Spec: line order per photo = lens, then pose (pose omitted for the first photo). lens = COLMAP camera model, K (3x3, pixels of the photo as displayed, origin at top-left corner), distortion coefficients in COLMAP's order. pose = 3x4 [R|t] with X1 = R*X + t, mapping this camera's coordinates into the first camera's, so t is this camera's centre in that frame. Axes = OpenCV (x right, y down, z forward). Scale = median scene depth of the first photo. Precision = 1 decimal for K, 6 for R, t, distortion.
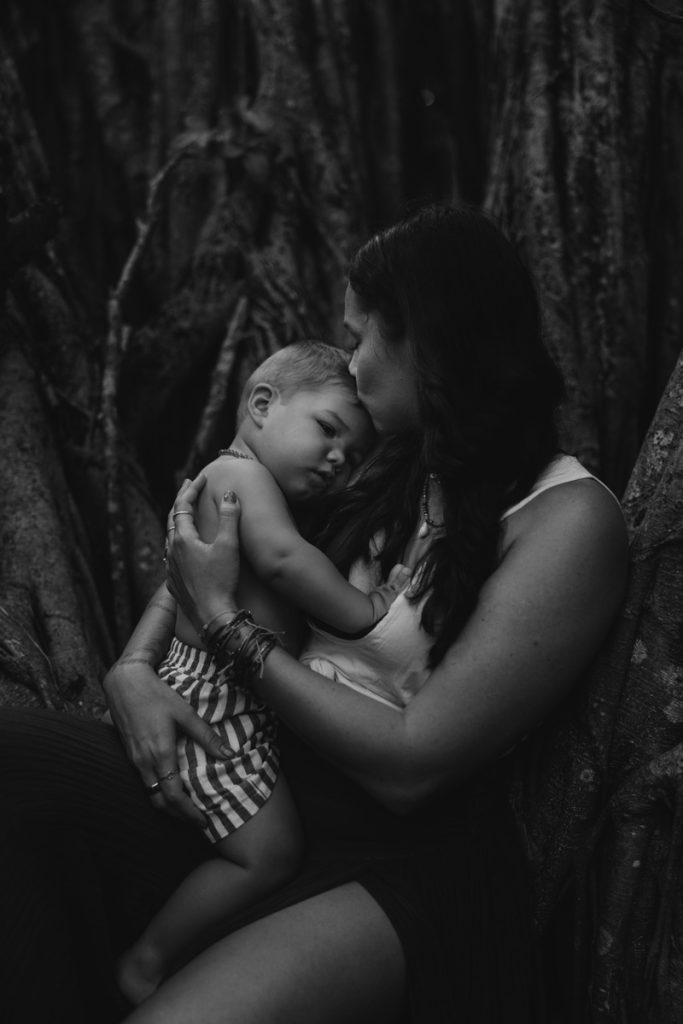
lens RADIAL K [[1209.0, 0, 340.9], [0, 1209.0, 518.9], [0, 0, 1]] dist [-0.015385, 0.000000]
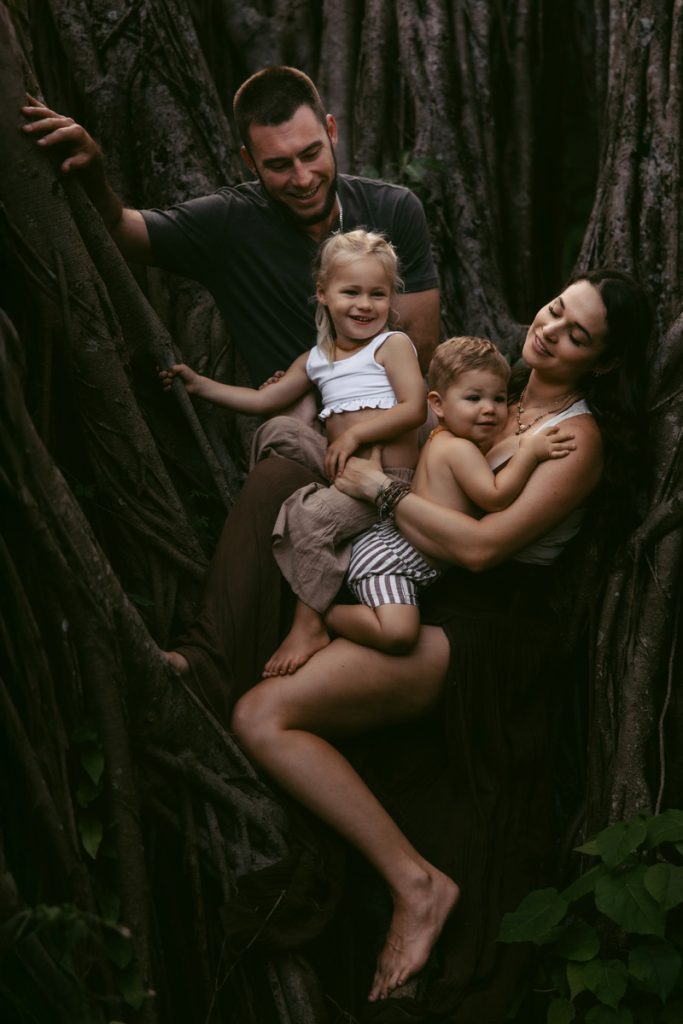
lens RADIAL K [[2757.3, 0, 347.2], [0, 2757.3, 503.1], [0, 0, 1]] dist [0.457964, 0.000000]
pose [[0.998028, 0.034945, -0.052137, 0.029646], [-0.041878, 0.989486, -0.138436, 0.474913], [0.046751, 0.140346, 0.988998, -2.052379]]
